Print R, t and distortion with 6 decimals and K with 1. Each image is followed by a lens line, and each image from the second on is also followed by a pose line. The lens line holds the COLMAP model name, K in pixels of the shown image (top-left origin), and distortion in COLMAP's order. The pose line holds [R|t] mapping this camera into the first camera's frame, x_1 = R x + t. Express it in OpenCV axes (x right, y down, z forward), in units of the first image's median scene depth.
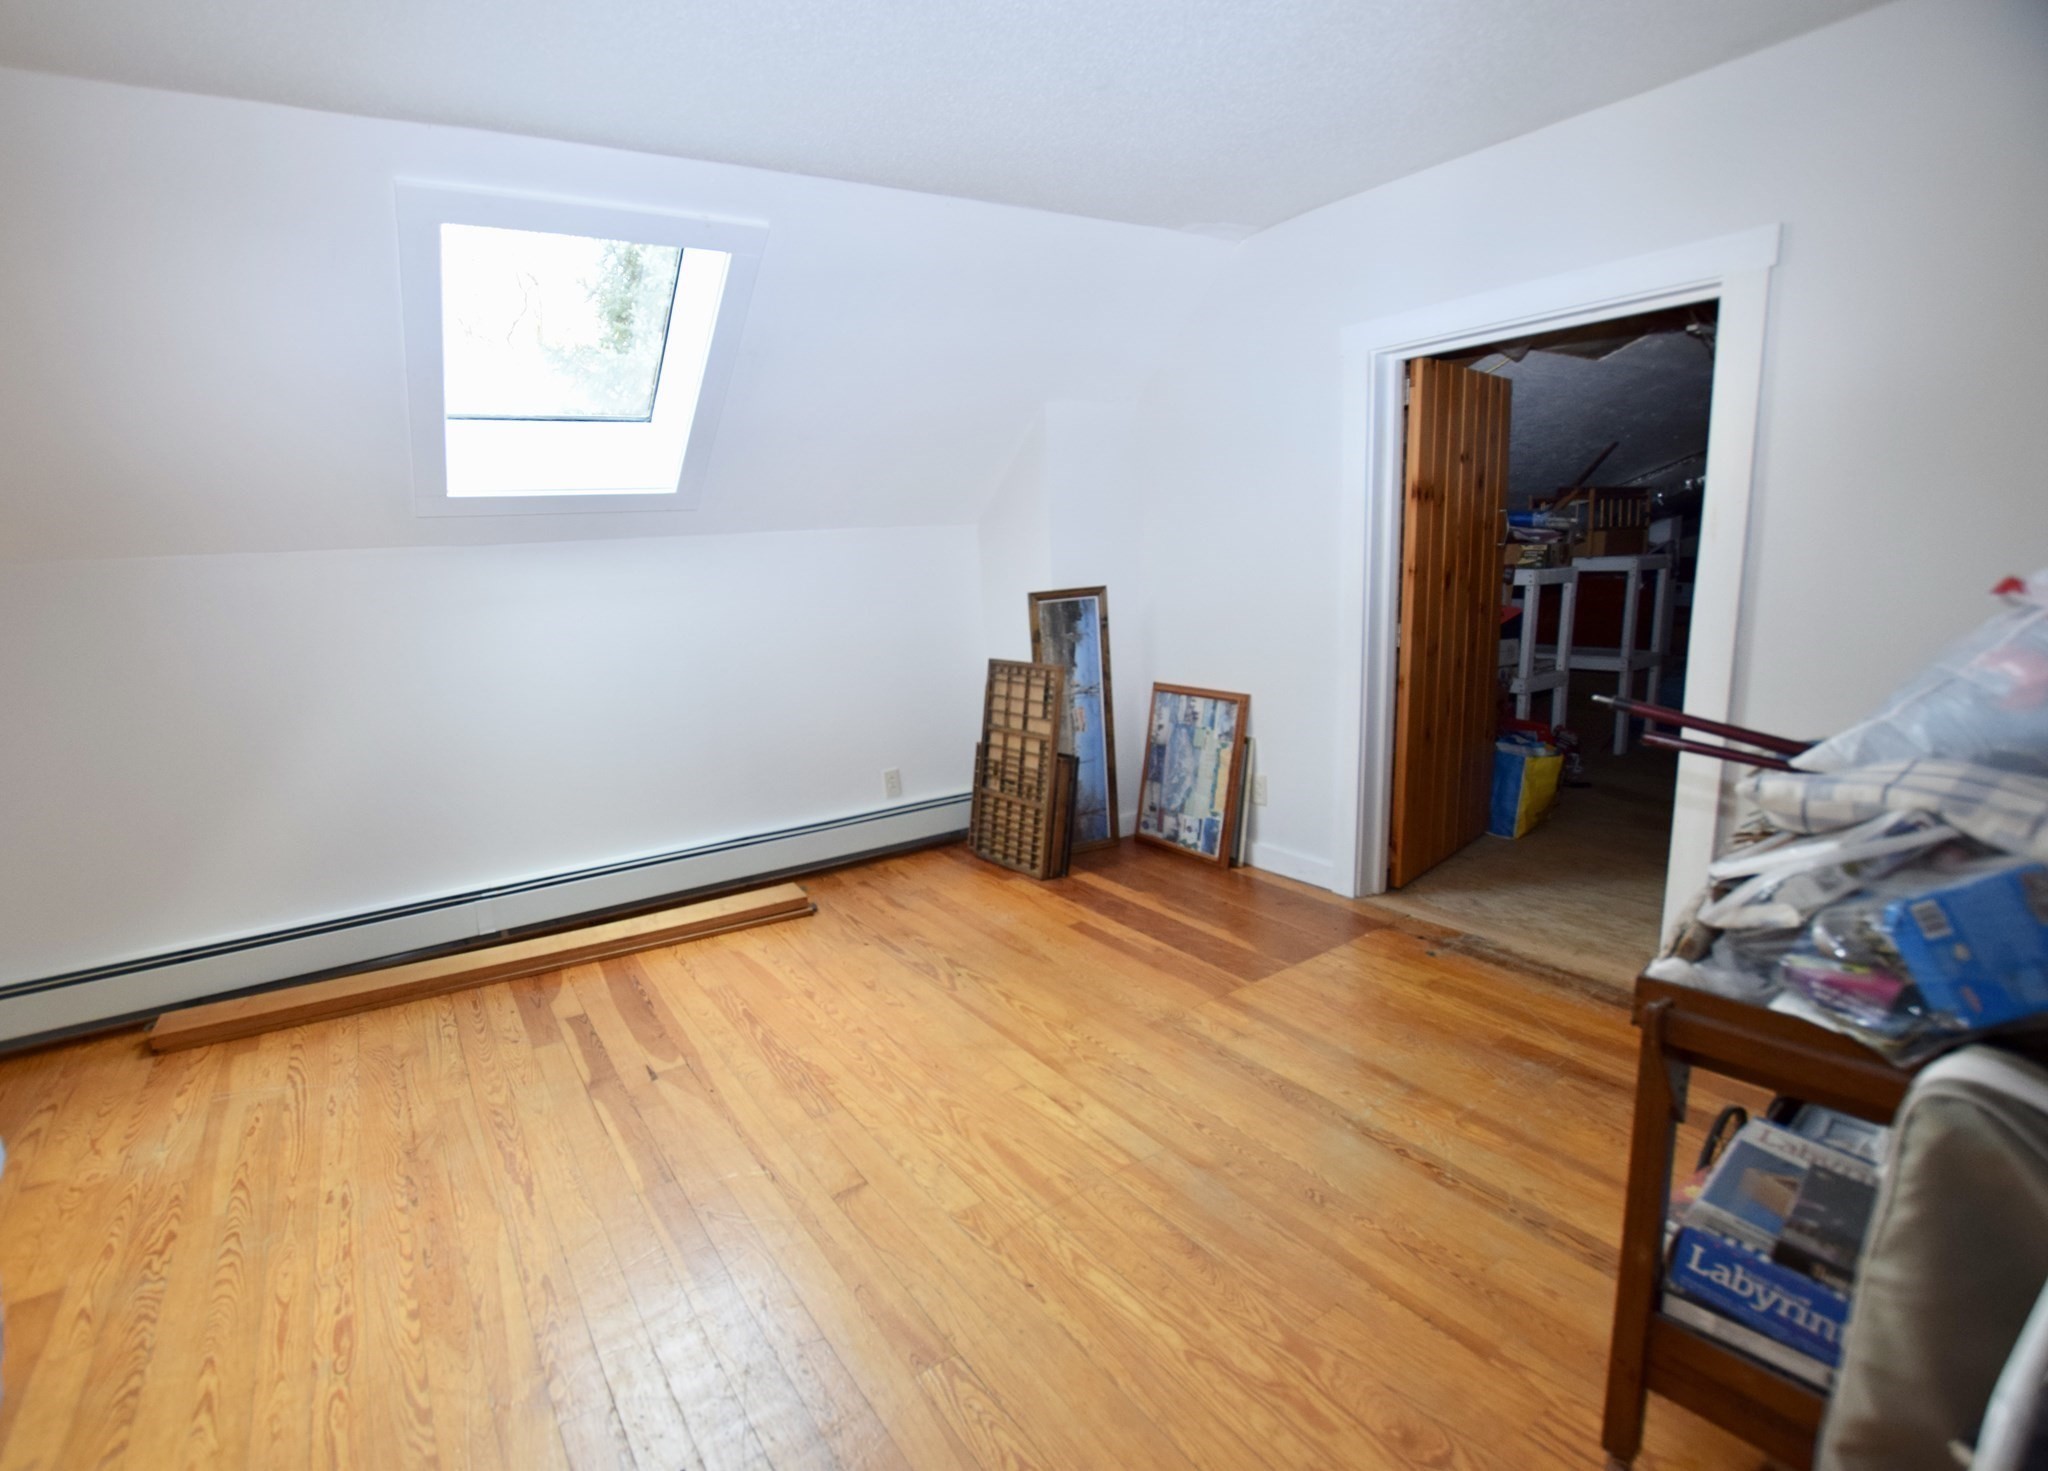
lens RADIAL K [[1083.8, 0, 1024.0], [0, 1083.8, 735.5], [0, 0, 1]] dist [-0.000977, -0.000924]
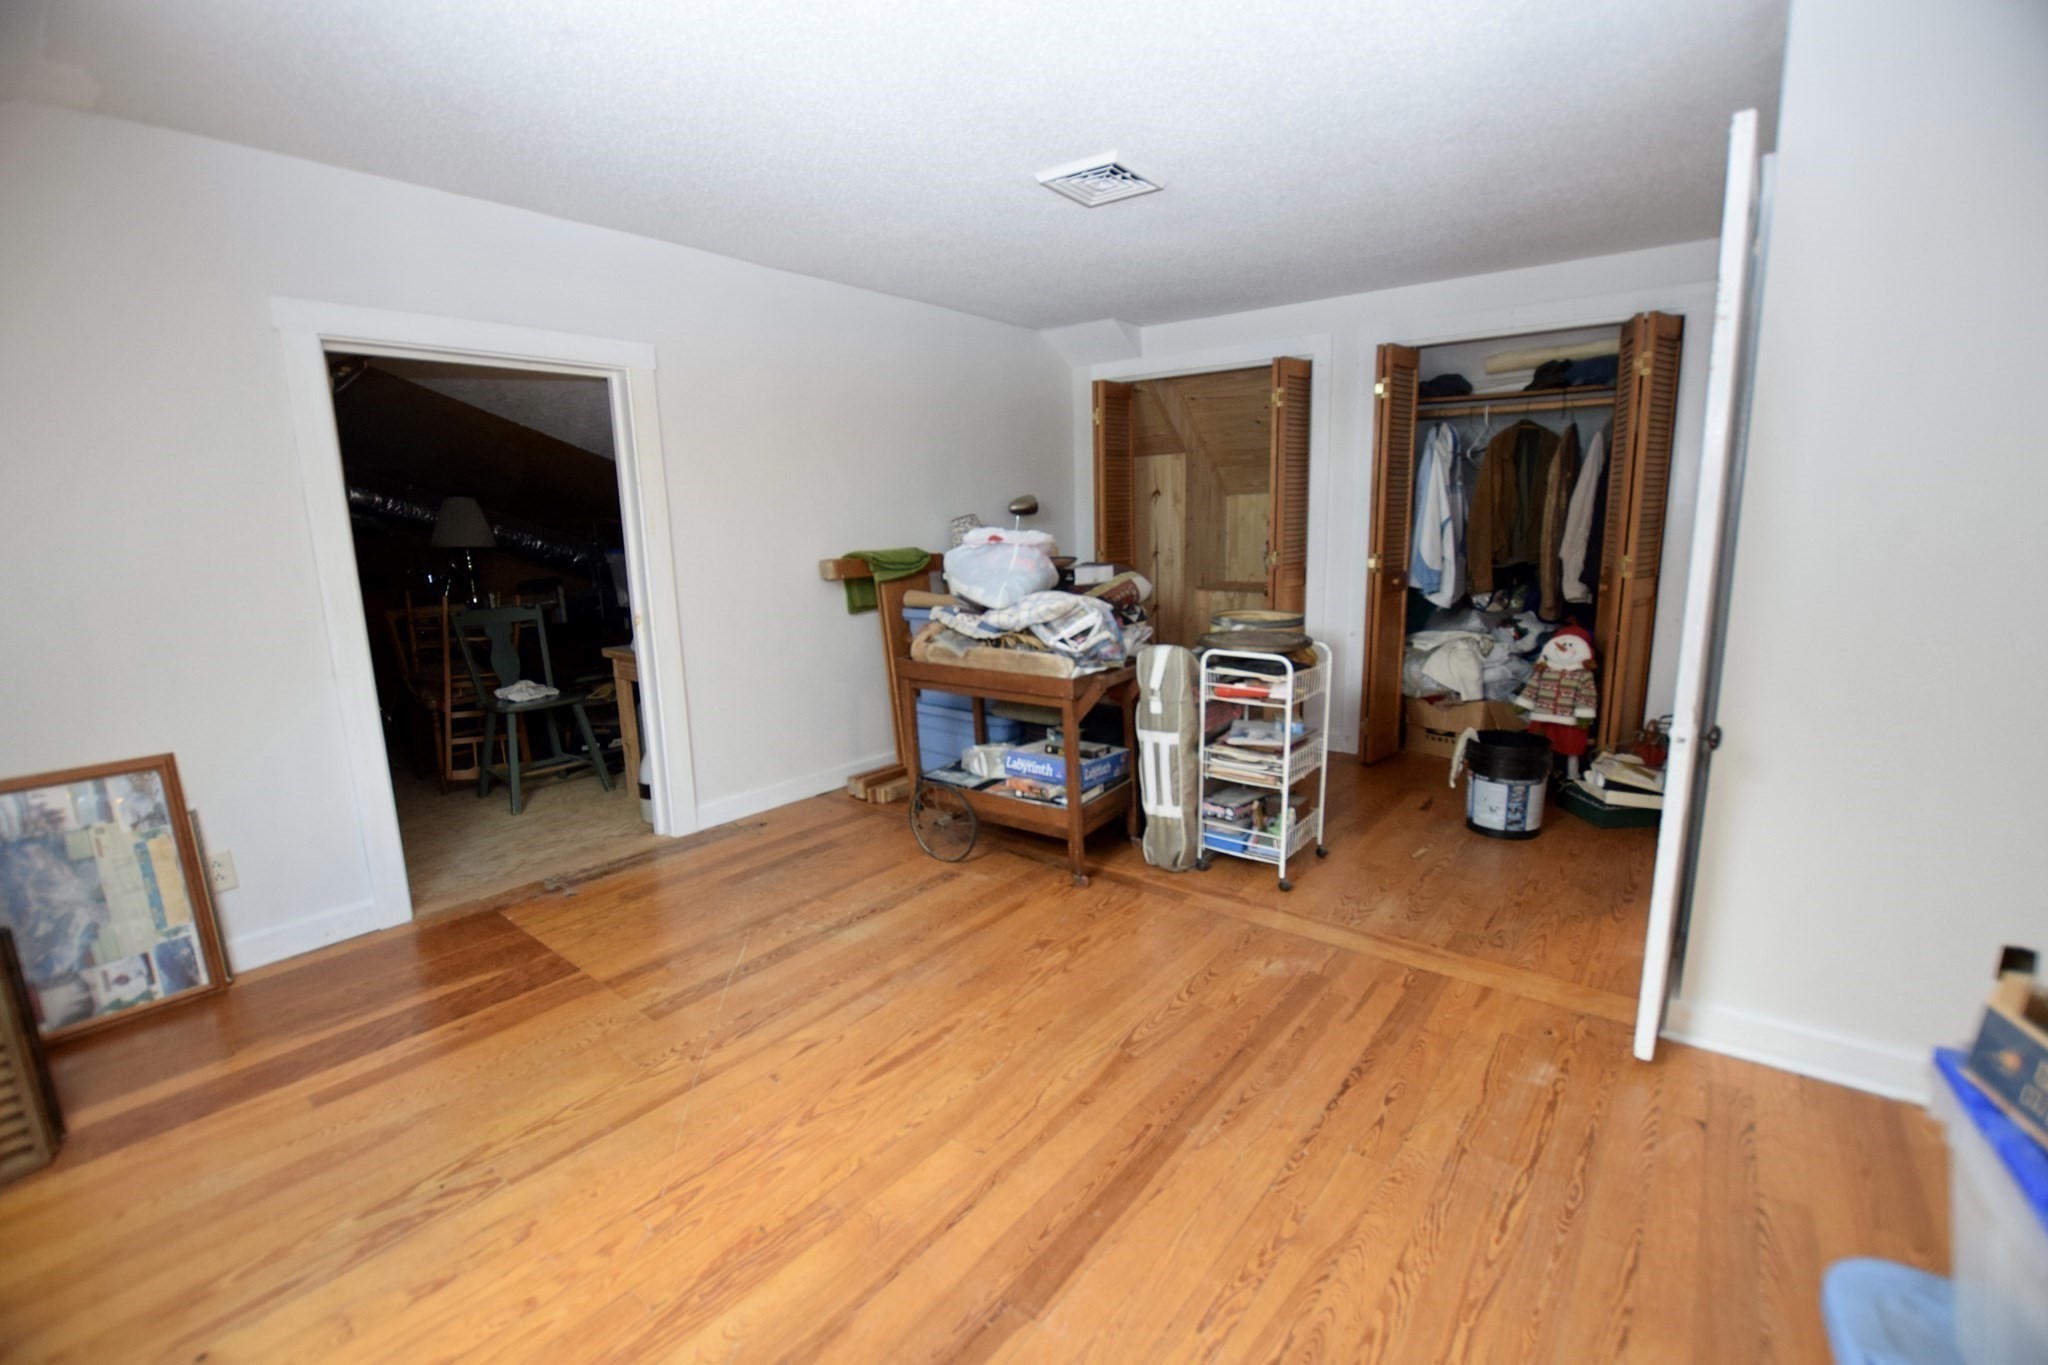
lens RADIAL K [[899.5, 0, 1026.3], [0, 899.5, 690.2], [0, 0, 1]] dist [-0.032782, 0.003229]
pose [[-0.335756, -0.118916, 0.934413, -0.521117], [0.207491, 0.958296, 0.196512, -0.073953], [-0.918812, 0.259862, -0.297079, 0.638101]]
